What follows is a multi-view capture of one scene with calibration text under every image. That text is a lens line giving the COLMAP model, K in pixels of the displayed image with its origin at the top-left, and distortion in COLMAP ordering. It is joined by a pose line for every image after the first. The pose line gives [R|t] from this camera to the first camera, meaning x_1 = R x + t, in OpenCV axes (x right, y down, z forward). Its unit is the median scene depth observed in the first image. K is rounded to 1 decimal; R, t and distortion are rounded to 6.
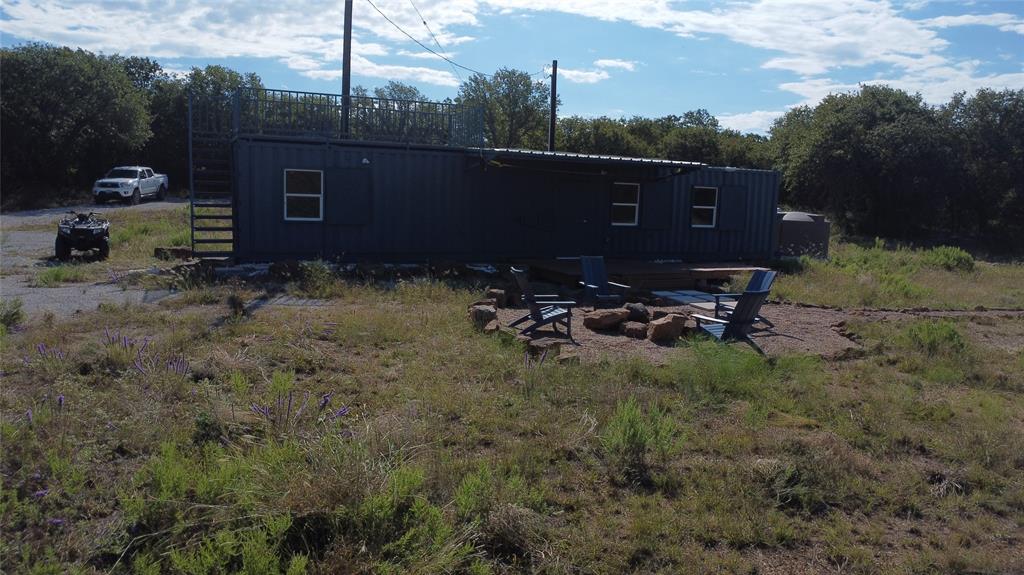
lens RADIAL K [[737.9, 0, 512.0], [0, 737.9, 287.5], [0, 0, 1]] dist [-0.029096, -0.001882]
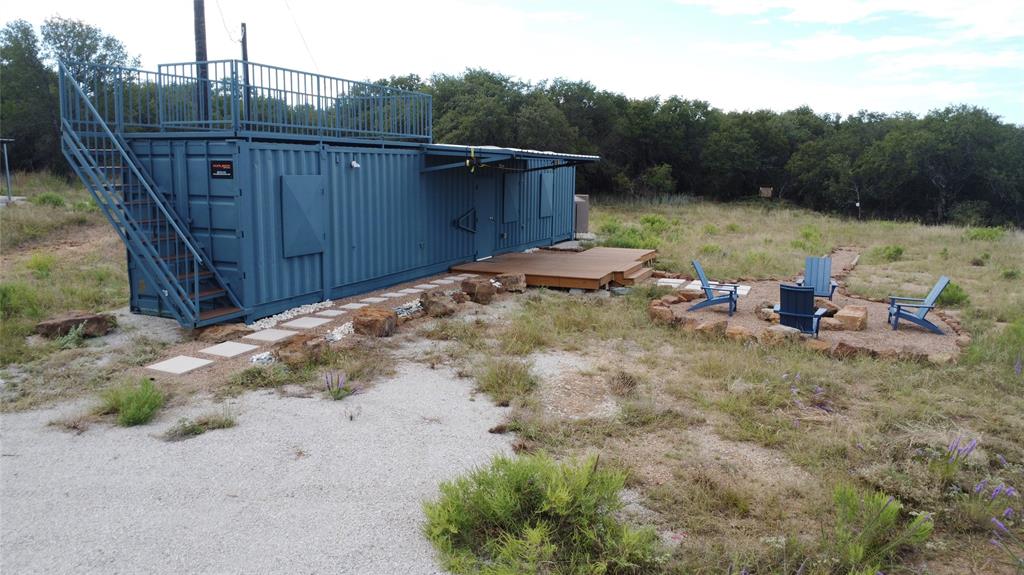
lens RADIAL K [[737.9, 0, 512.0], [0, 737.9, 287.5], [0, 0, 1]] dist [-0.029096, -0.001882]
pose [[0.728694, -0.136933, 0.671010, -0.285078], [0.103701, 0.990571, 0.089531, -0.045224], [-0.676942, 0.004343, 0.736023, 0.153537]]
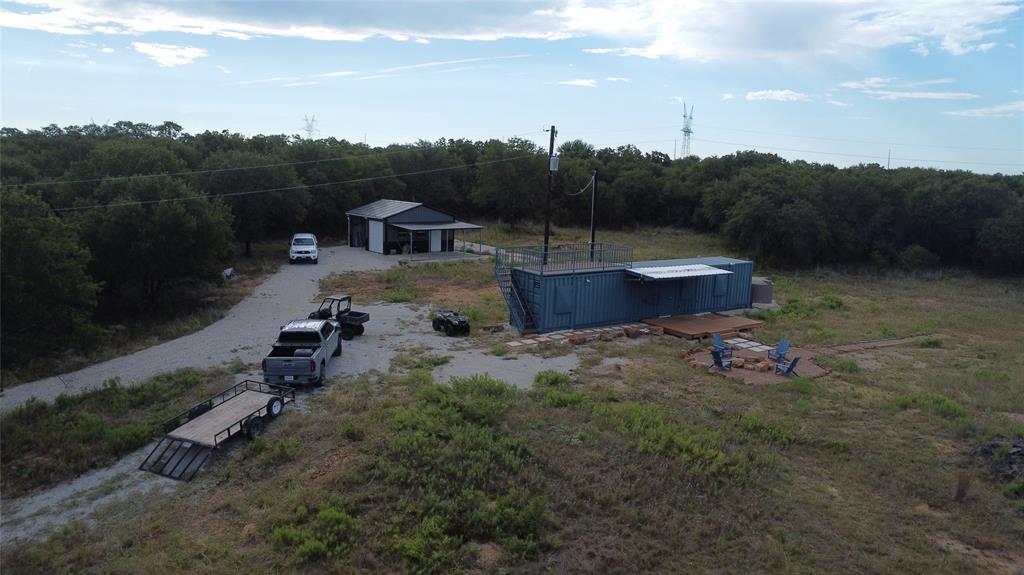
lens RADIAL K [[743.5, 0, 515.4], [0, 743.5, 306.3], [0, 0, 1]] dist [-0.027500, -0.005175]
pose [[0.980658, -0.036719, 0.192254, -0.375312], [0.021756, 0.996608, 0.079371, -0.126192], [-0.194517, -0.073653, 0.978130, -0.470792]]
